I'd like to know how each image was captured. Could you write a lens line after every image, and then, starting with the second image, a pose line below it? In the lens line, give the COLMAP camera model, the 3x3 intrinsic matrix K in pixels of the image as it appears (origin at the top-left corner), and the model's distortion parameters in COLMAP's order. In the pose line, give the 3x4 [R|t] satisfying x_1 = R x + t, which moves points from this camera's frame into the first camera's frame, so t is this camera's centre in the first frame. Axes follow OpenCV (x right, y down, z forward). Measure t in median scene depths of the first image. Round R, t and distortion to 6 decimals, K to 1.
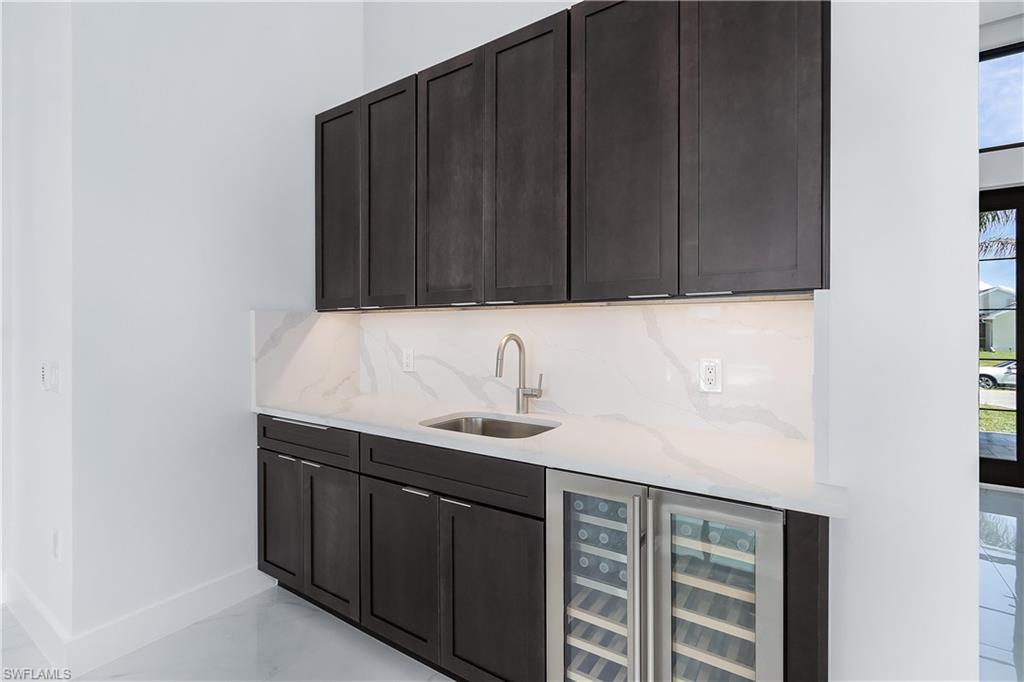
lens RADIAL K [[480.0, 0, 513.4], [0, 480.0, 334.8], [0, 0, 1]] dist [-0.001442, -0.000071]
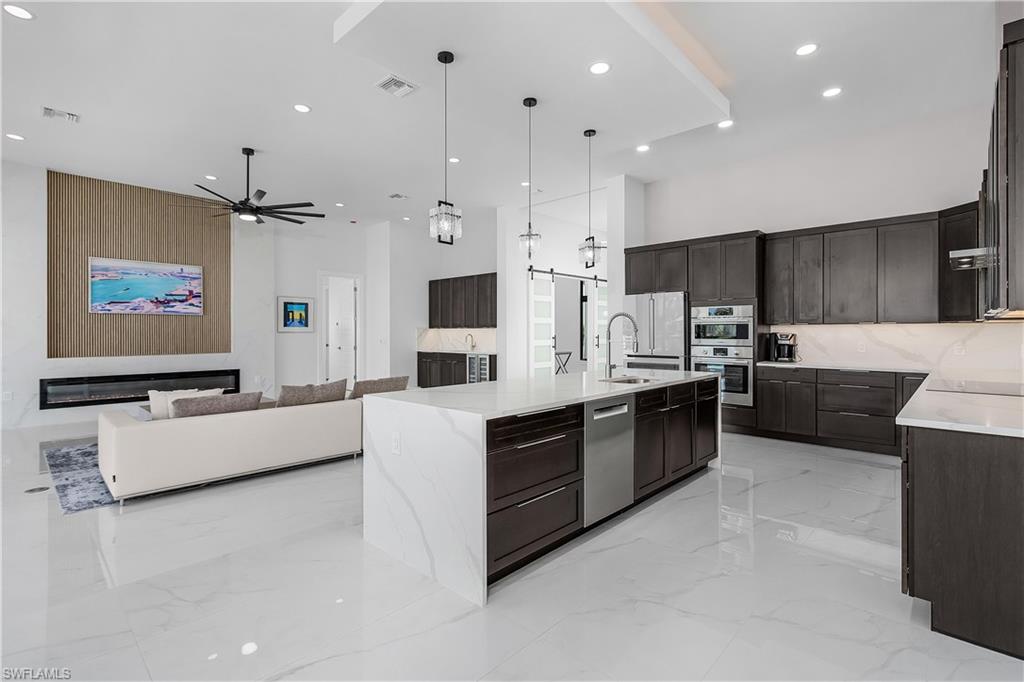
lens RADIAL K [[480.0, 0, 511.2], [0, 480.0, 337.9], [0, 0, 1]] dist [-0.001442, -0.000071]
pose [[0.988975, 0.004514, -0.148012, 1.137440], [-0.004540, 0.999990, 0.000162, 0.037504], [0.148011, 0.000512, 0.988986, -3.753046]]
